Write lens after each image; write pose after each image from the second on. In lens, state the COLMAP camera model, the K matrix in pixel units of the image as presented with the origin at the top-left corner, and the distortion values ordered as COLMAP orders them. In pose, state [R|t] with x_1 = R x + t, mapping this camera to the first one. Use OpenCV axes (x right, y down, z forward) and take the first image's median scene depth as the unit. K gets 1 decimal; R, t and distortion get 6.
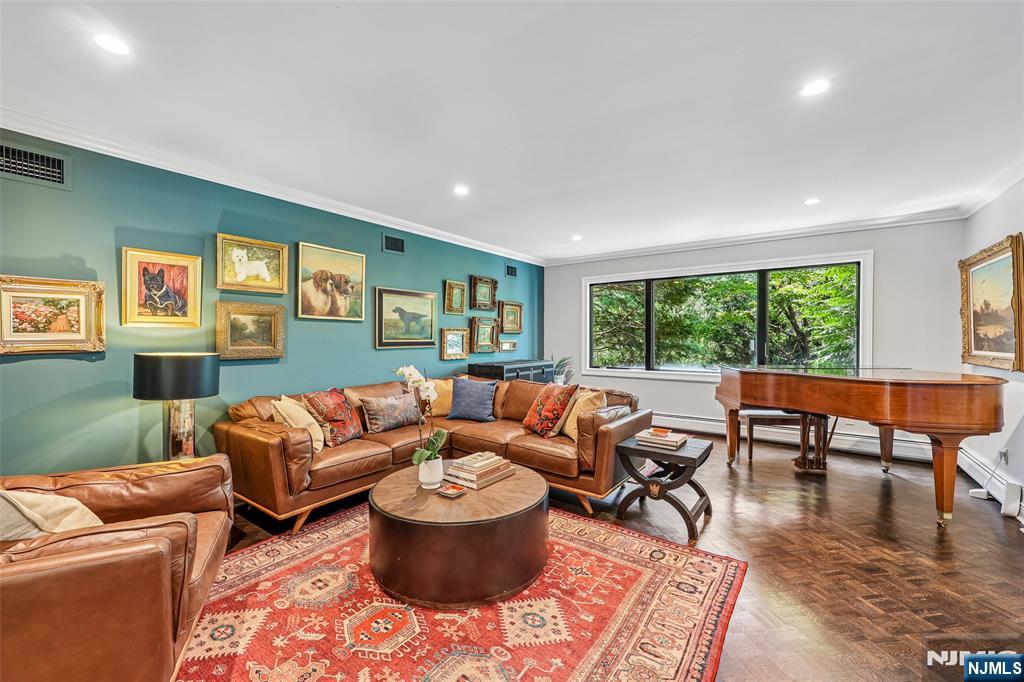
lens RADIAL K [[411.2, 0, 511.2], [0, 411.2, 340.8], [0, 0, 1]] dist [0.002028, 0.000203]
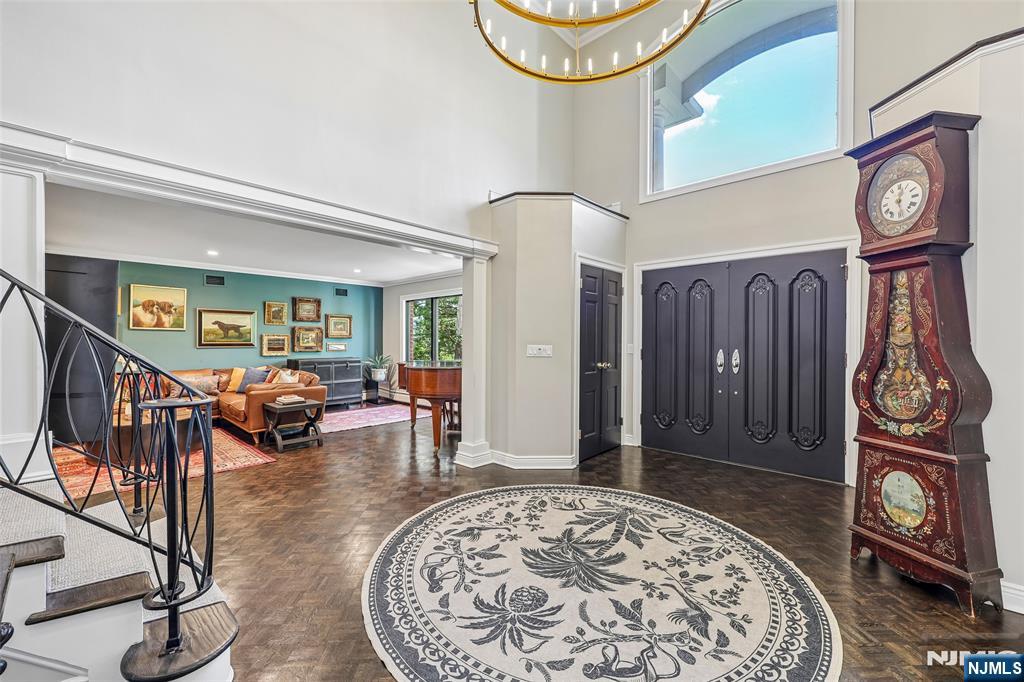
lens RADIAL K [[411.2, 0, 507.7], [0, 411.2, 340.0], [0, 0, 1]] dist [0.002028, 0.000203]
pose [[0.992549, 0.002205, -0.121827, 1.169794], [-0.003568, 0.999933, -0.010971, 0.003428], [0.121795, 0.011324, 0.992491, -0.470010]]
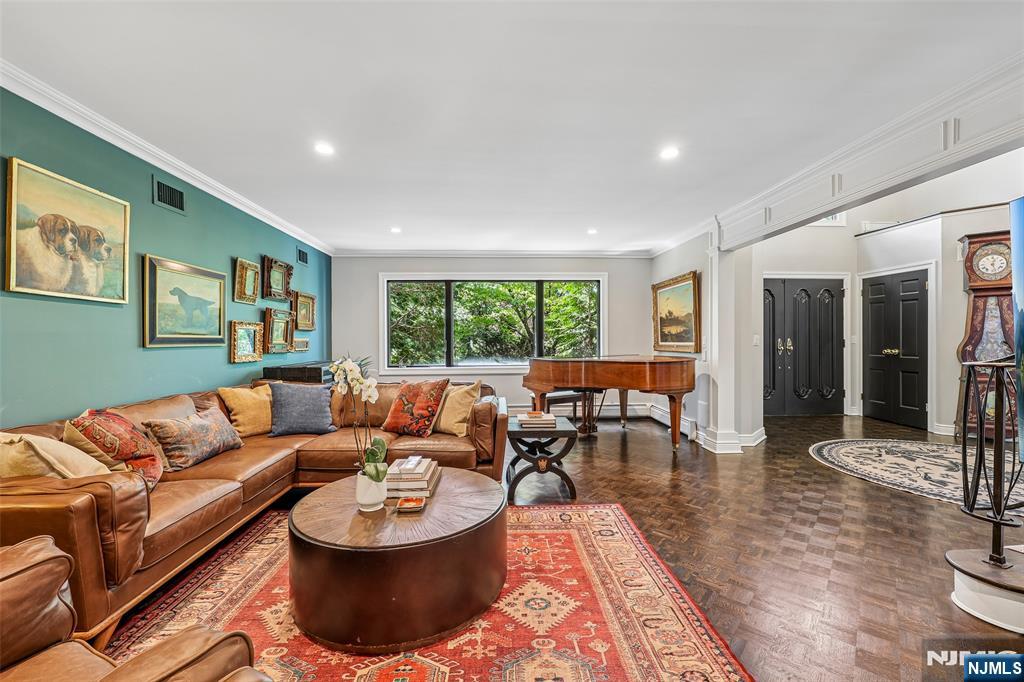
lens RADIAL K [[411.2, 0, 509.8], [0, 411.2, 340.2], [0, 0, 1]] dist [0.002028, 0.000203]
pose [[0.783466, -0.003658, 0.621423, -0.313720], [0.010960, 0.999908, -0.007932, 0.021822], [-0.621337, 0.013025, 0.783435, 0.125483]]
